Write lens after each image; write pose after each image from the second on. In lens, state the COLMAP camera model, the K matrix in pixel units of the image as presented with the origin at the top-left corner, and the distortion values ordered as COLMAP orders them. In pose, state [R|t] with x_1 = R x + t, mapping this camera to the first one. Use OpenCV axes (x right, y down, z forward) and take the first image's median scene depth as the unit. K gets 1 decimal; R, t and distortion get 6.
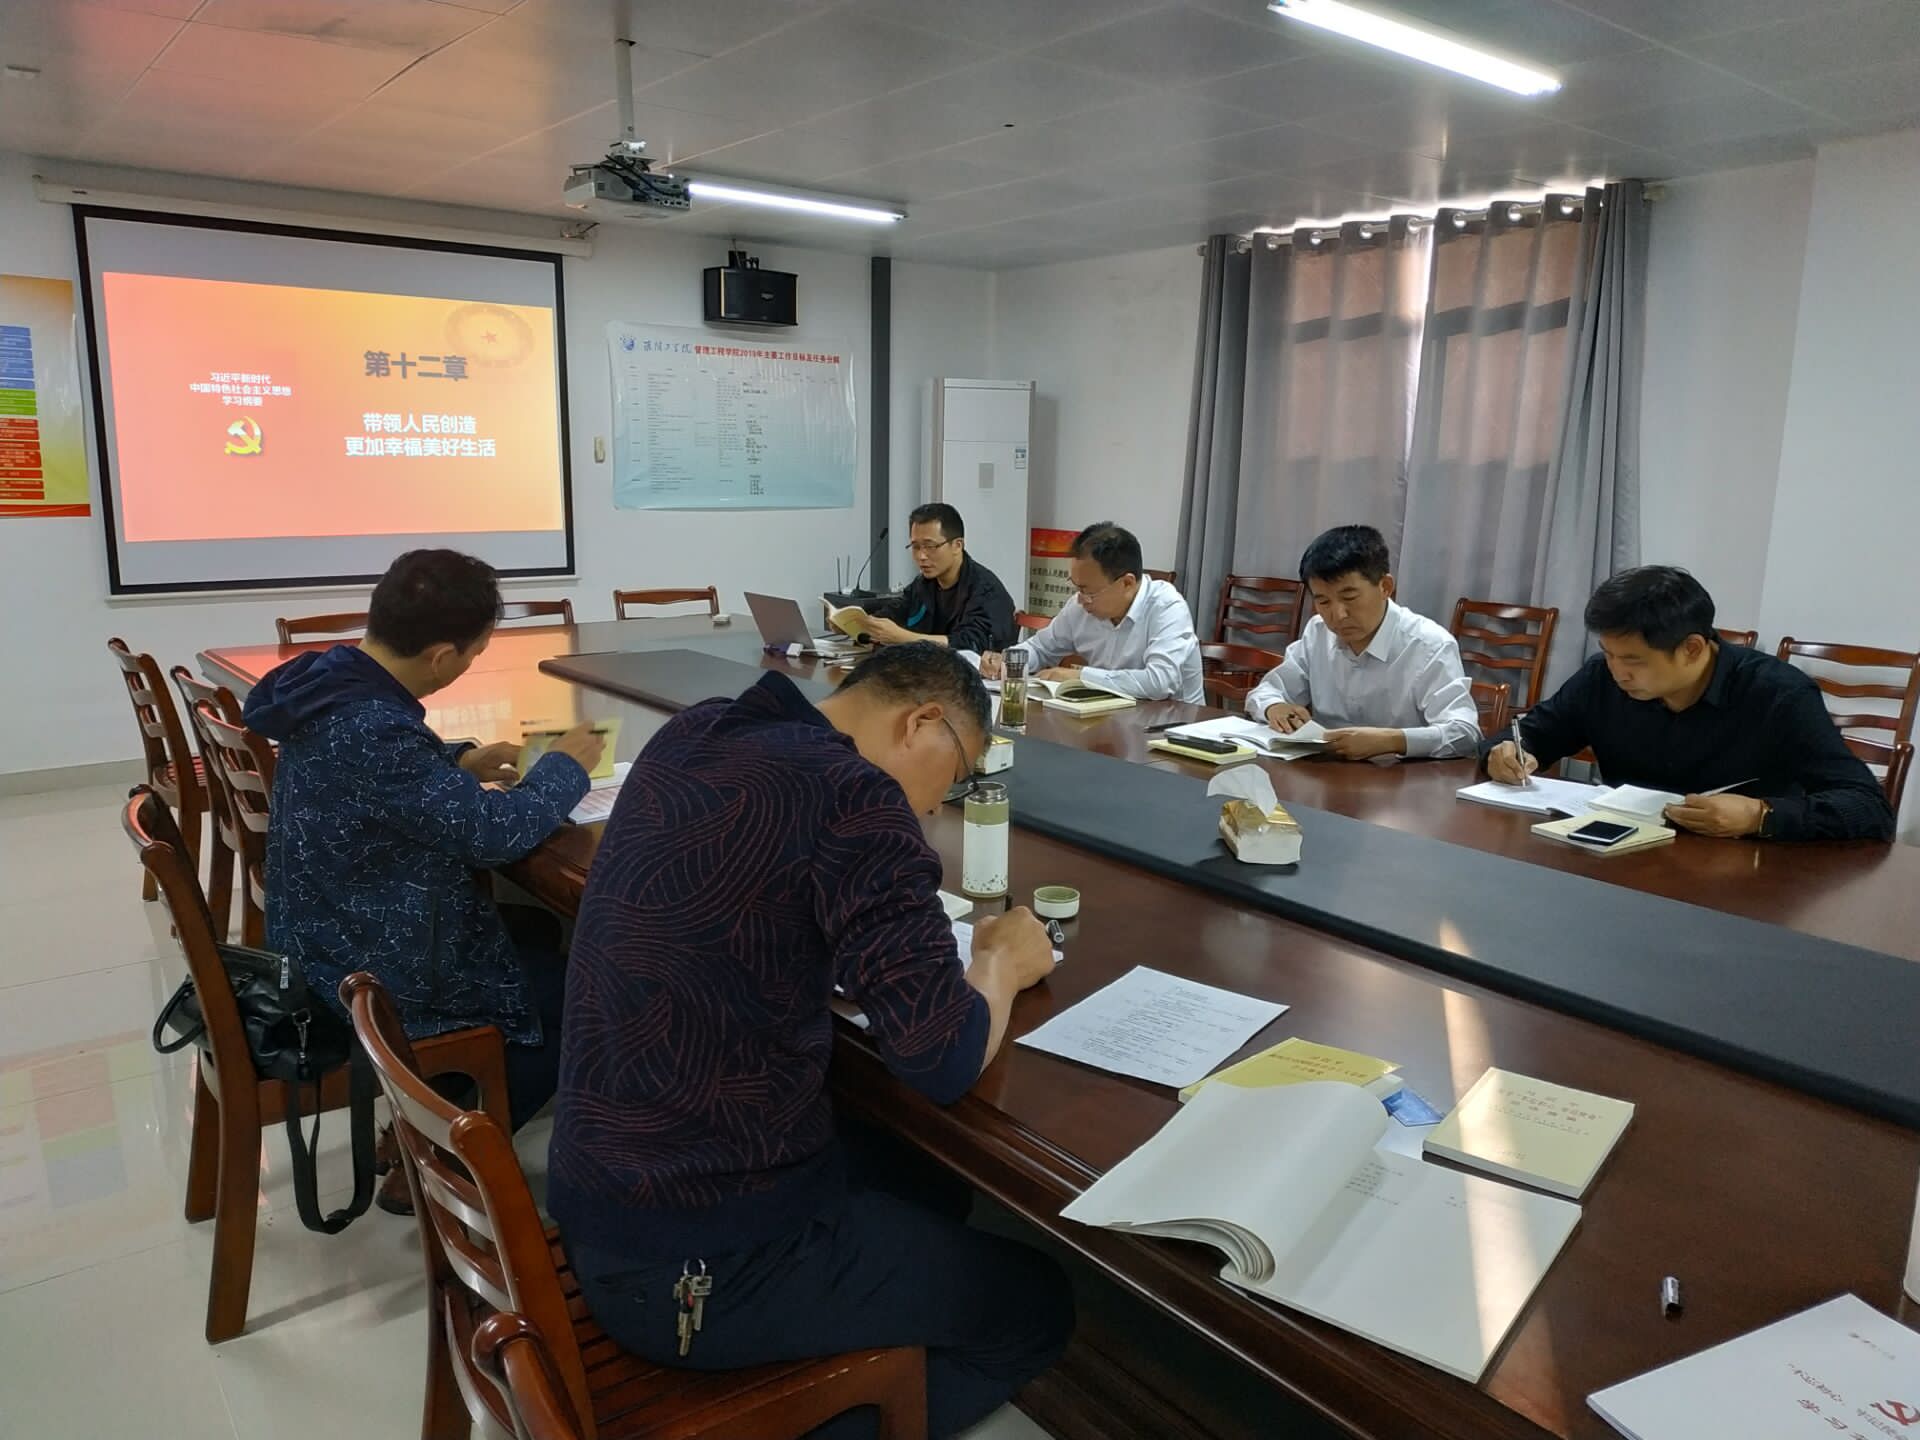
lens RADIAL K [[1372.2, 0, 955.3], [0, 1372.2, 723.1], [0, 0, 1]] dist [0.007444, -0.035329]
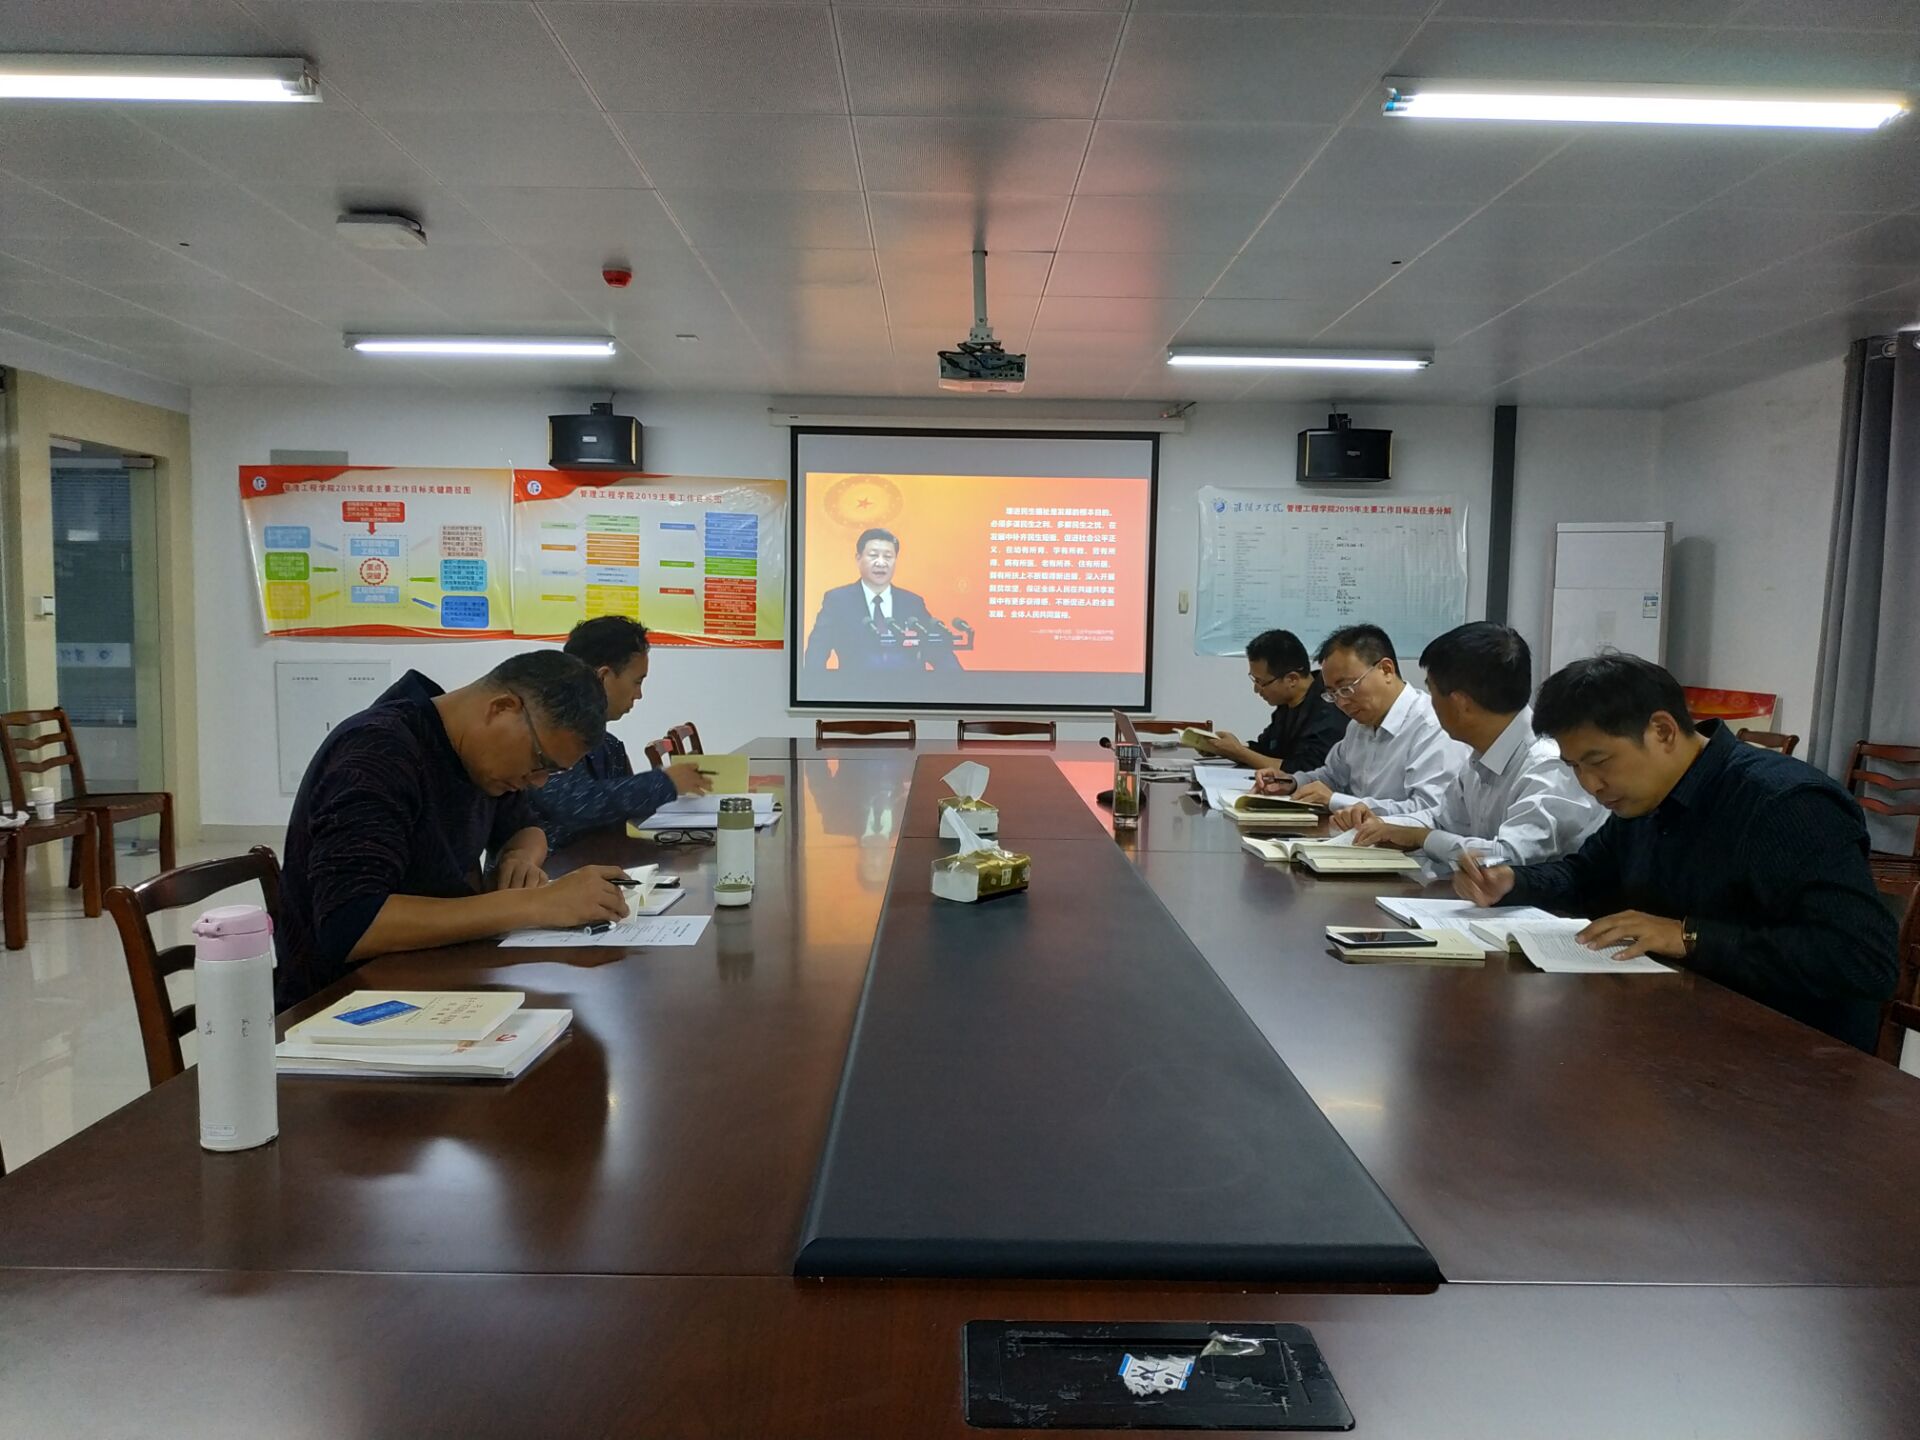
lens RADIAL K [[1390.5, 0, 966.3], [0, 1390.5, 728.8], [0, 0, 1]] dist [0.065376, -0.124989]
pose [[0.786139, 0.038226, -0.616866, 0.301582], [-0.120998, 0.988291, -0.092958, 0.027618], [0.606090, 0.147718, 0.781559, 0.033799]]
